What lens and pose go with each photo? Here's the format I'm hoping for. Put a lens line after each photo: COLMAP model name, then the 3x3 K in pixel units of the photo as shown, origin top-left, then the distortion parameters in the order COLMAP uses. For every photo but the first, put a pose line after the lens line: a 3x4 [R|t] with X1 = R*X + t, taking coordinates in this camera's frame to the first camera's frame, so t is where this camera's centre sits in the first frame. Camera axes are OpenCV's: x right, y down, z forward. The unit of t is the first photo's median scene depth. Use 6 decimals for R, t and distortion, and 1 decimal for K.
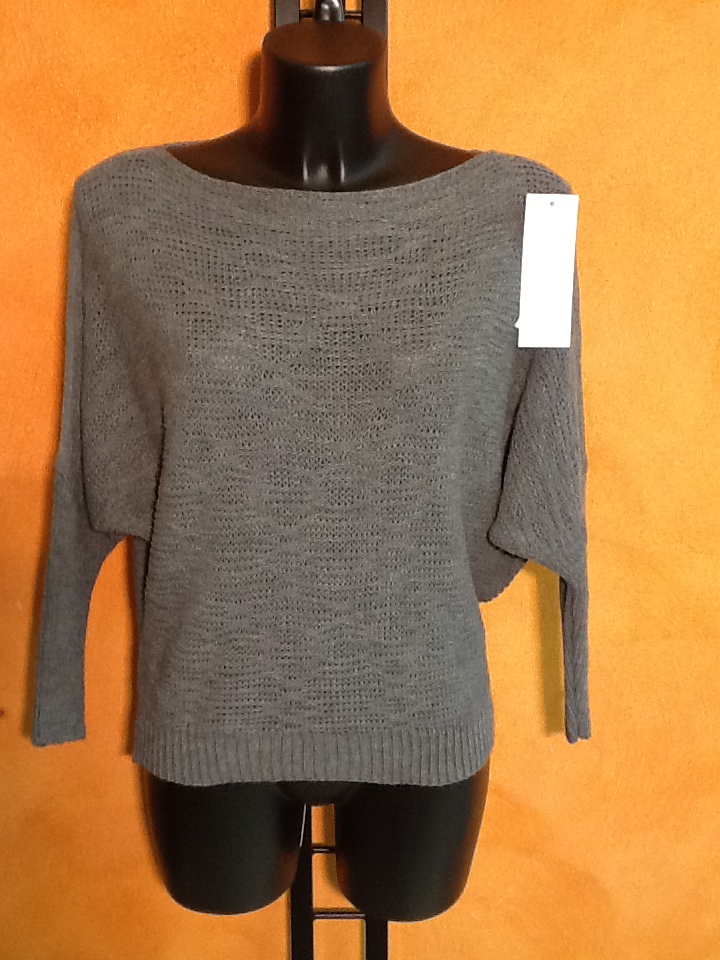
lens RADIAL K [[1245.8, 0, 379.8], [0, 1245.8, 483.9], [0, 0, 1]] dist [0.005241, -0.007831]
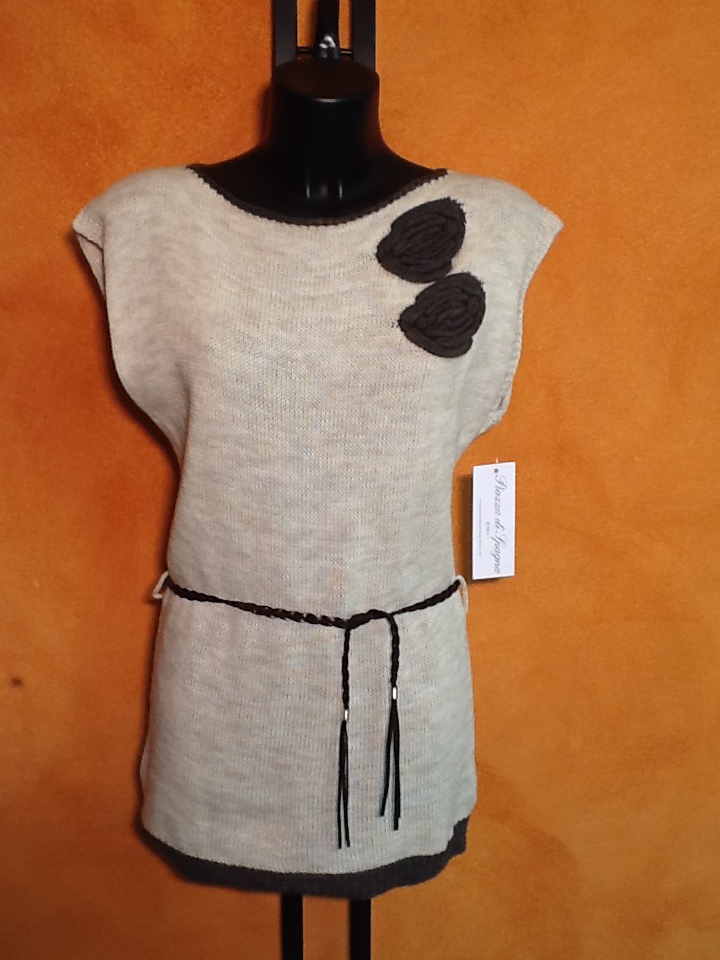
lens RADIAL K [[1259.9, 0, 360.0], [0, 1259.9, 480.0], [0, 0, 1]] dist [-0.004347, 0.003028]
pose [[0.999965, 0.005375, 0.006449, -0.012718], [-0.005222, 0.999712, -0.023409, 0.031181], [-0.006573, 0.023374, 0.999705, -0.108966]]
